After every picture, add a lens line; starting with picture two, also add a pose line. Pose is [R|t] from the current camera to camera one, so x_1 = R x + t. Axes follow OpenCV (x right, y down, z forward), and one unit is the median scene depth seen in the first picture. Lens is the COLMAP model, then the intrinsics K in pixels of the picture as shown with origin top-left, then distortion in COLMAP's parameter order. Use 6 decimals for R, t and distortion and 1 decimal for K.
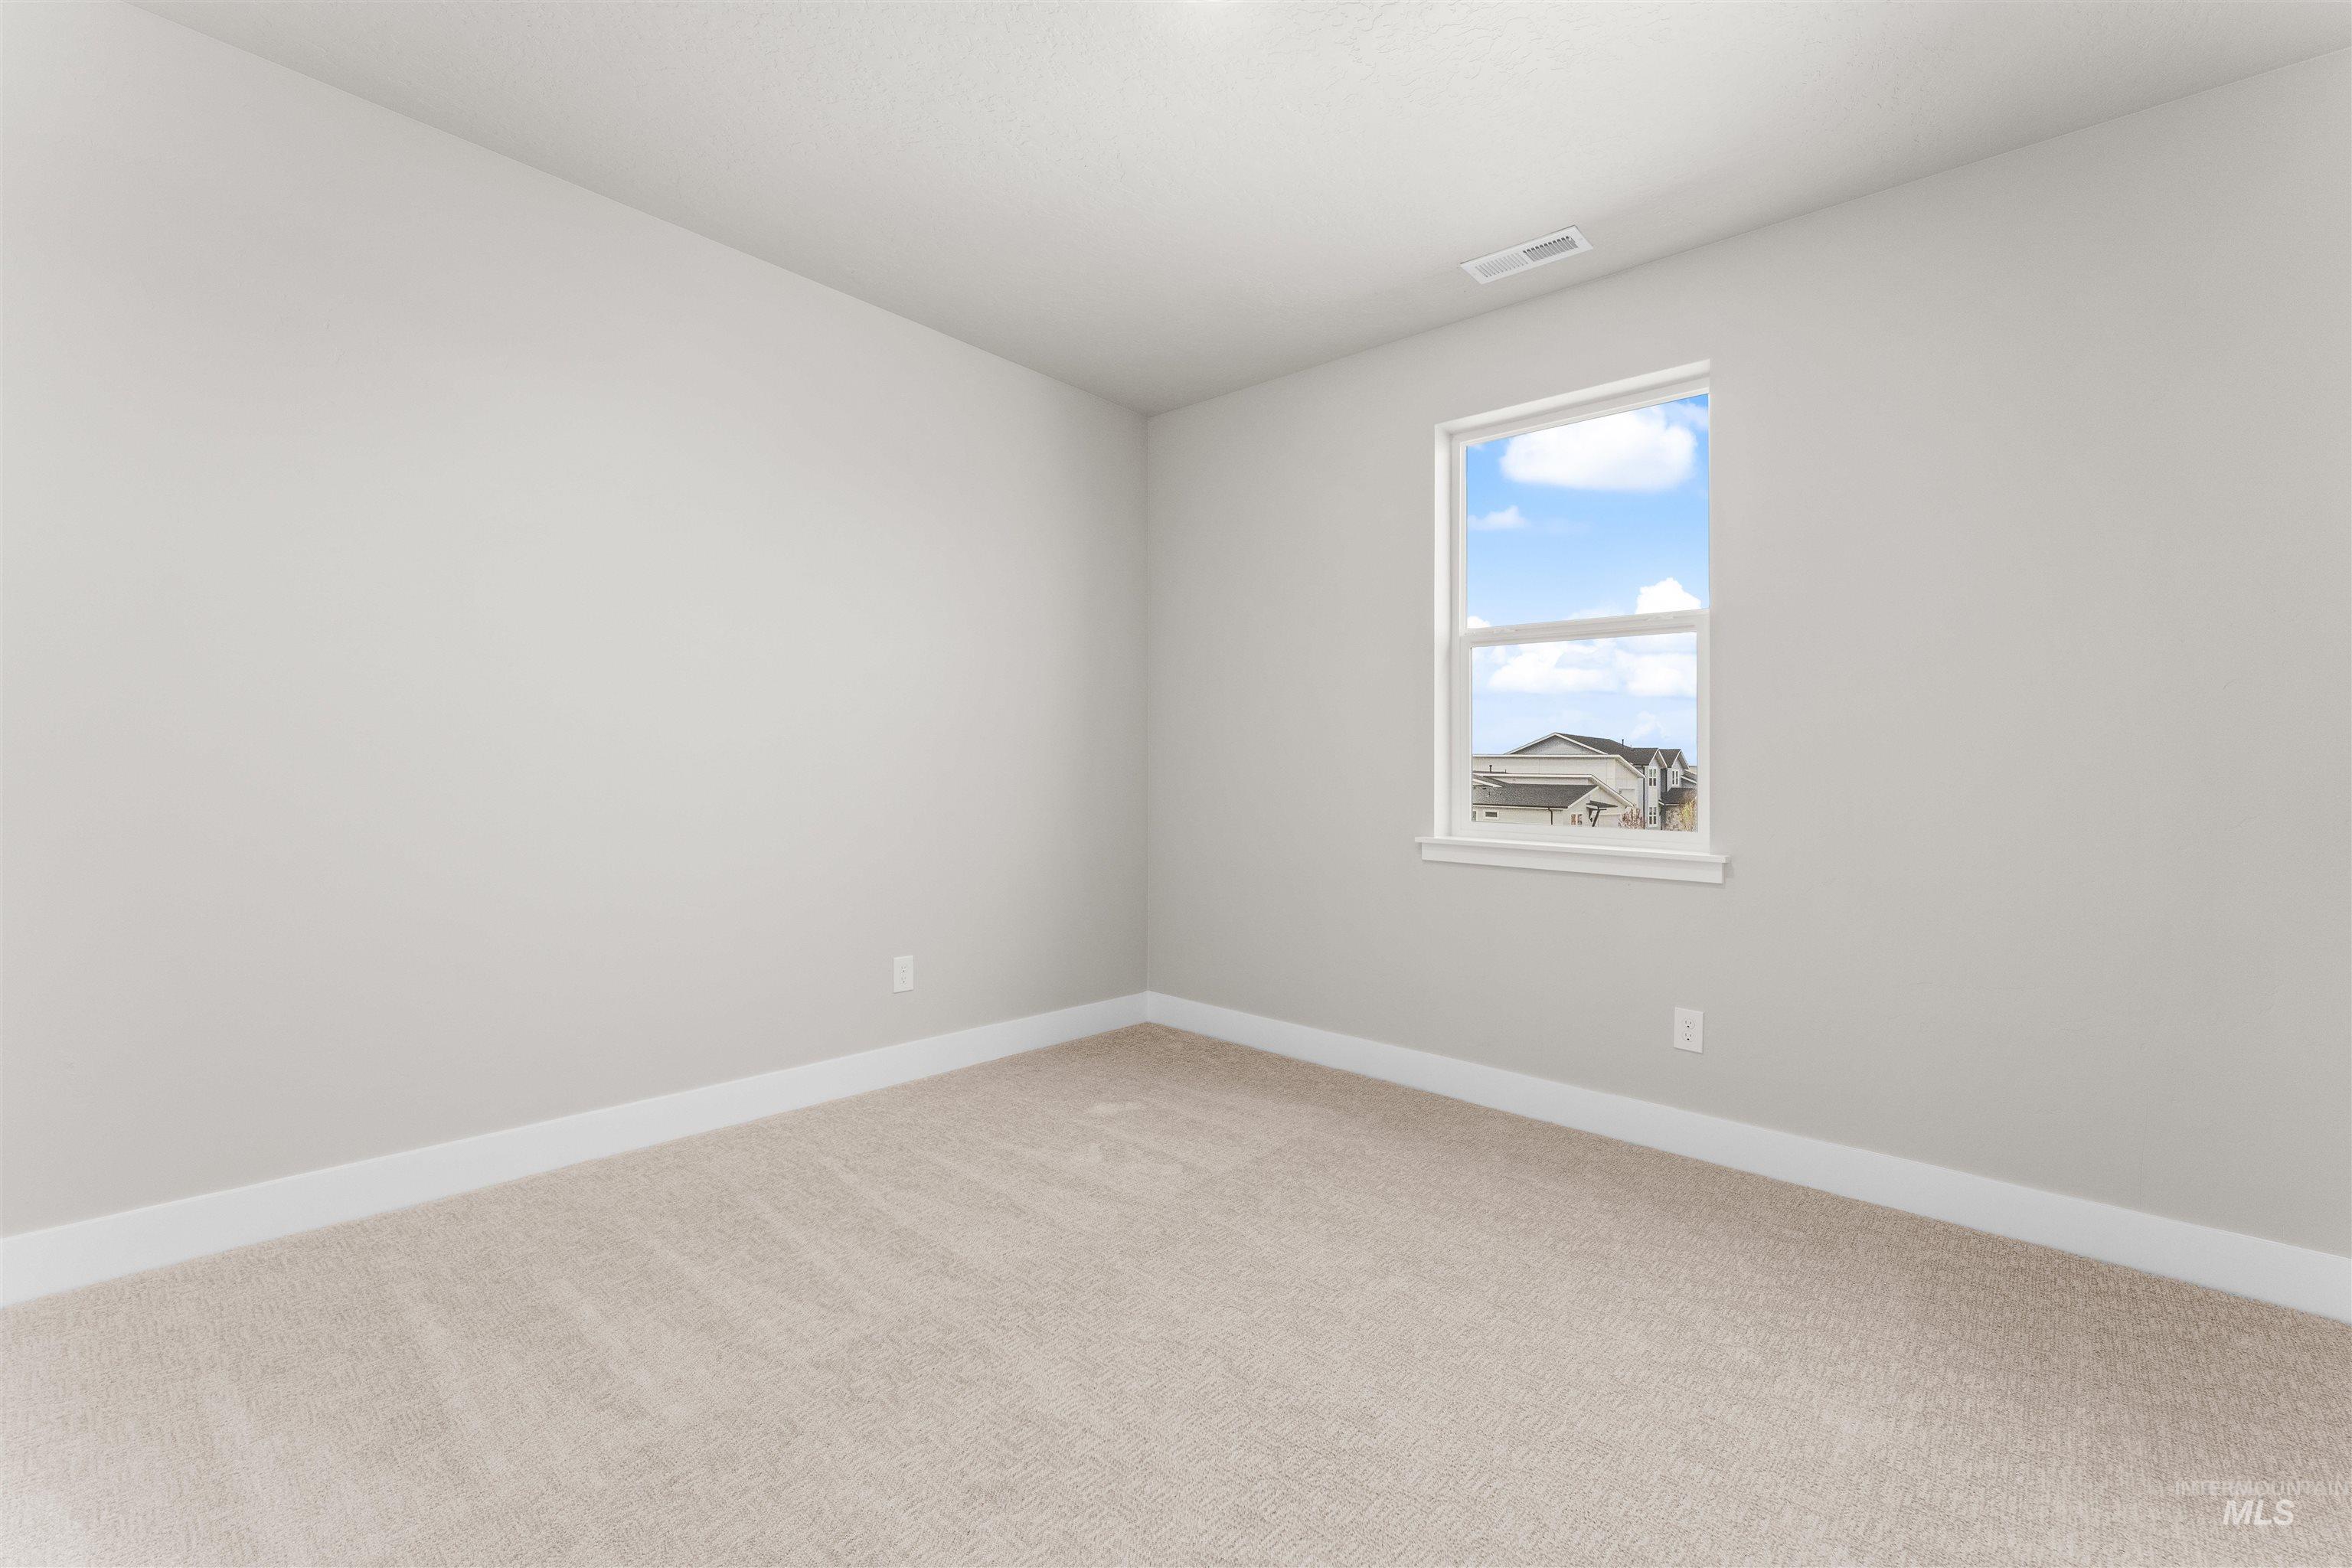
lens RADIAL K [[947.7, 0, 1180.4], [0, 947.7, 781.6], [0, 0, 1]] dist [0.000397, -0.000435]
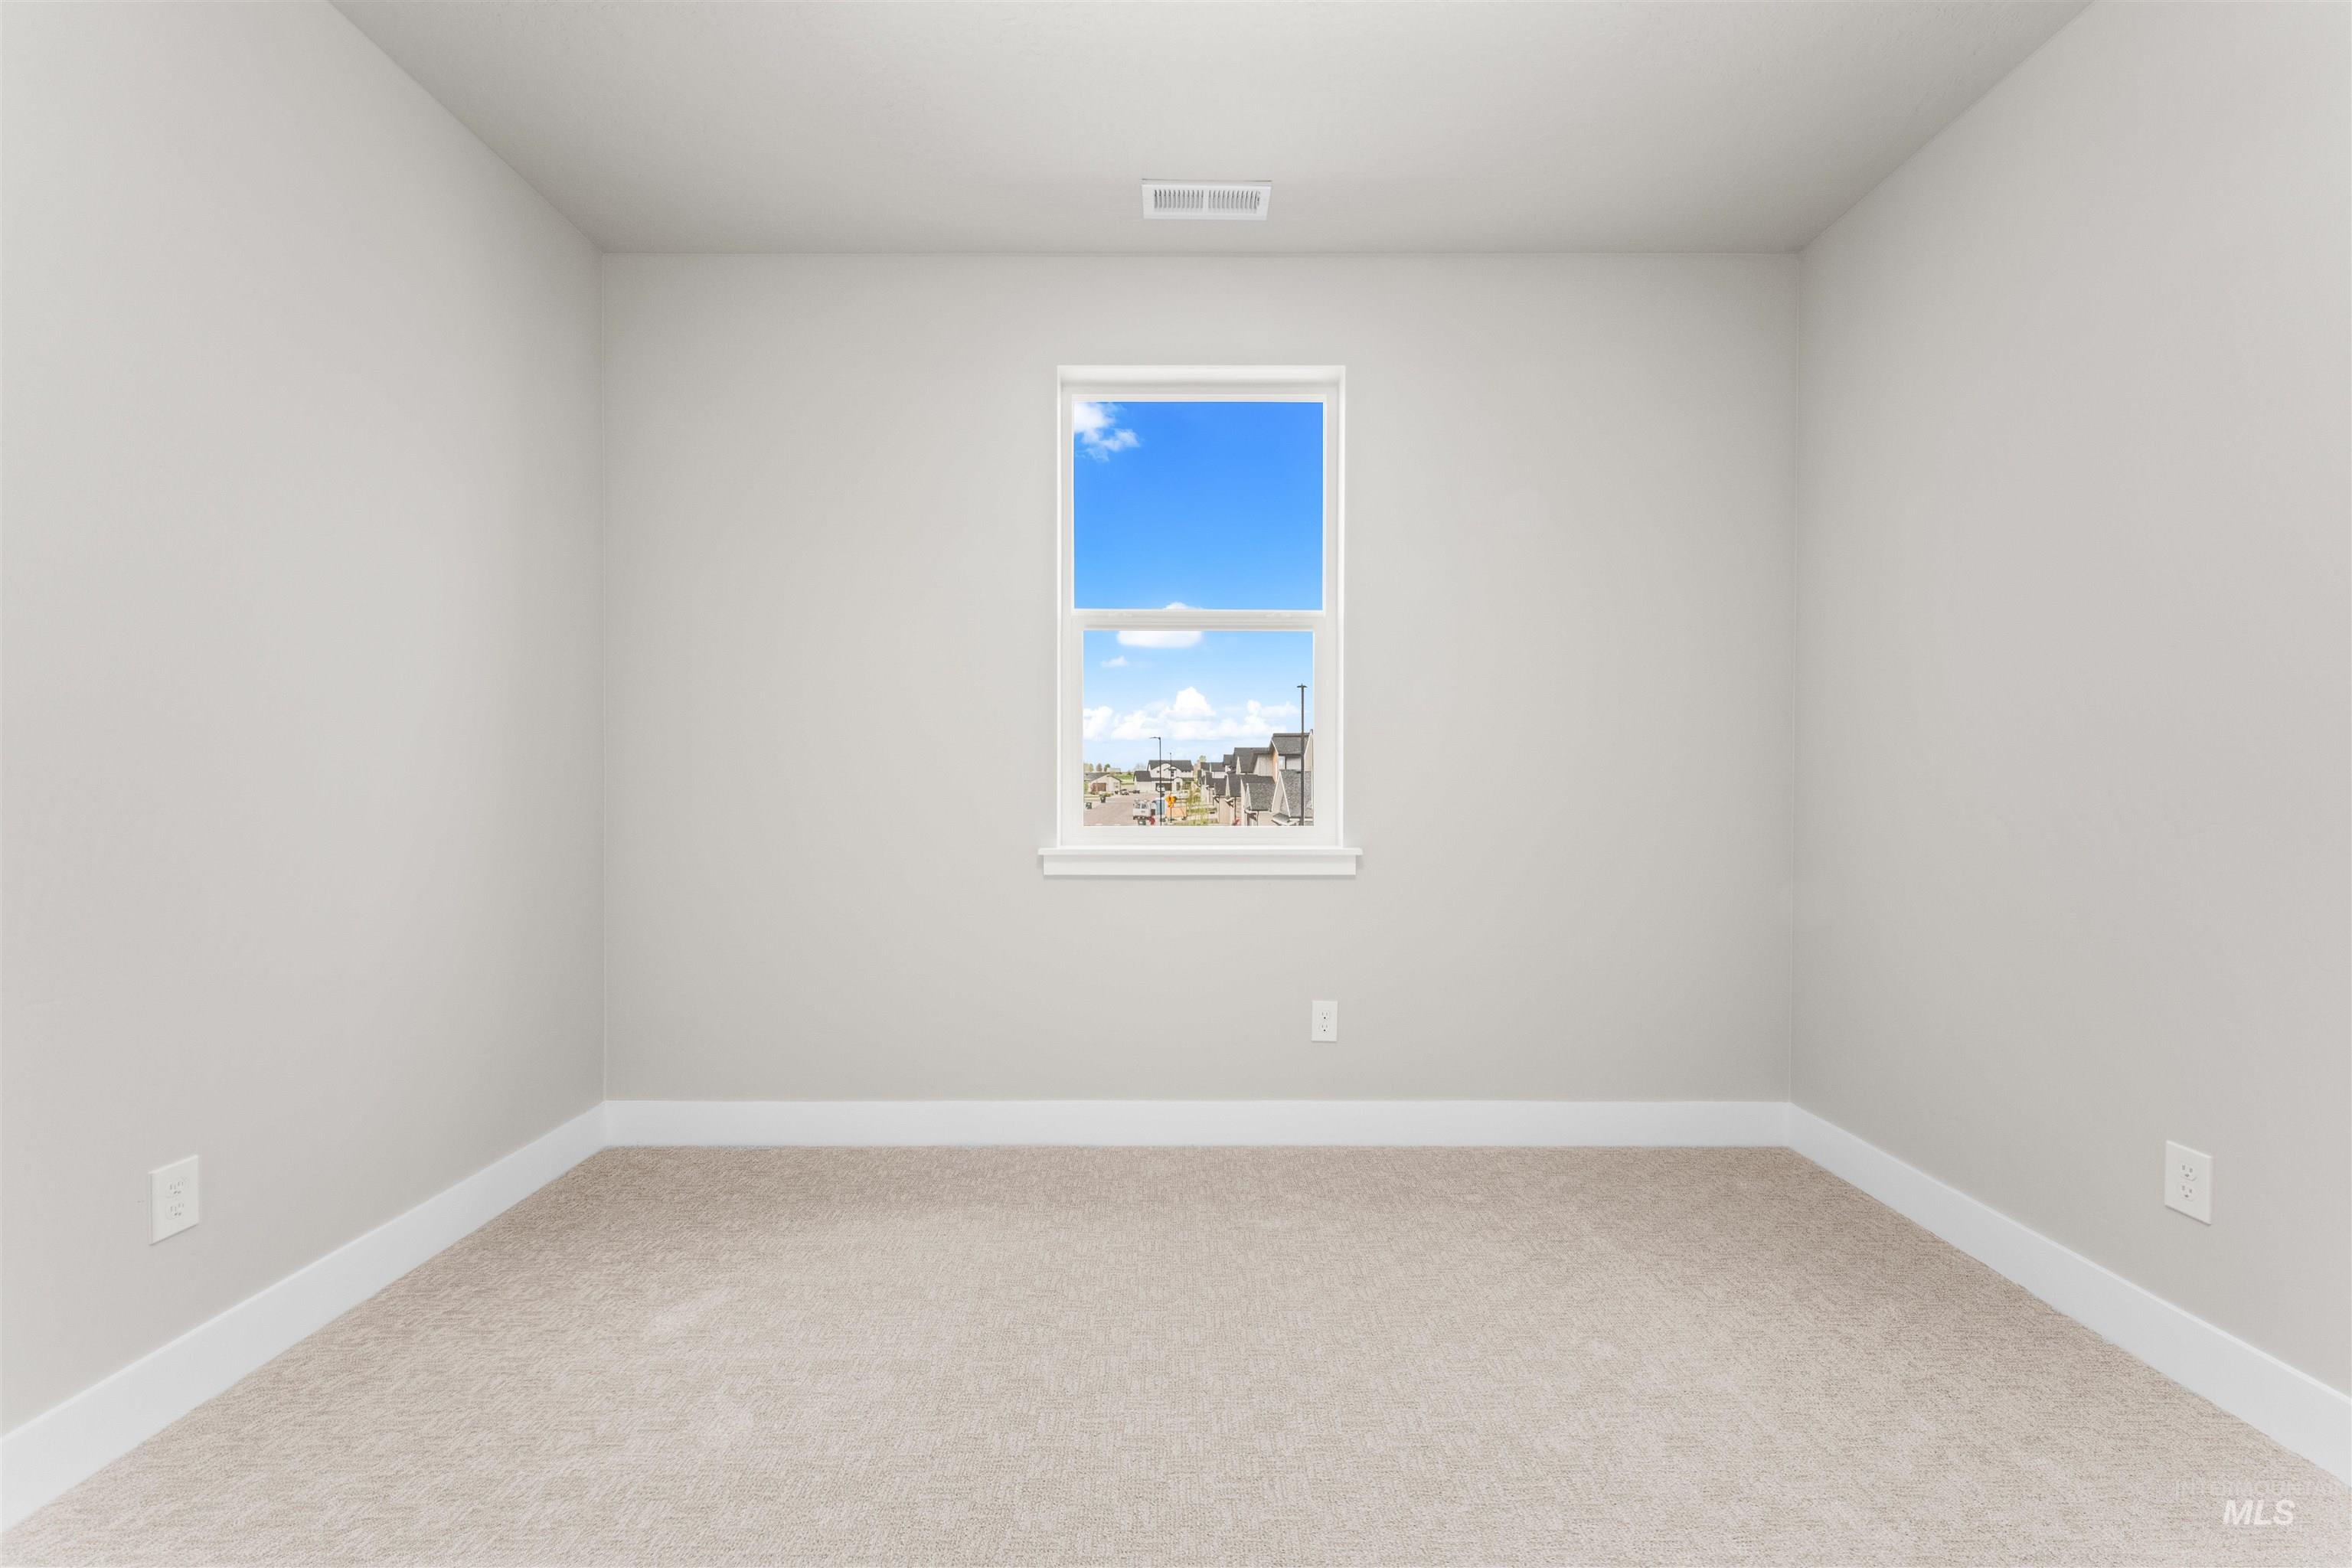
lens RADIAL K [[947.7, 0, 1162.5], [0, 947.7, 776.0], [0, 0, 1]] dist [0.000397, -0.000435]
pose [[0.761210, -0.018010, 0.648256, -0.232867], [0.021210, 0.999771, 0.002870, -0.007398], [-0.648159, 0.011565, 0.761417, 0.311121]]
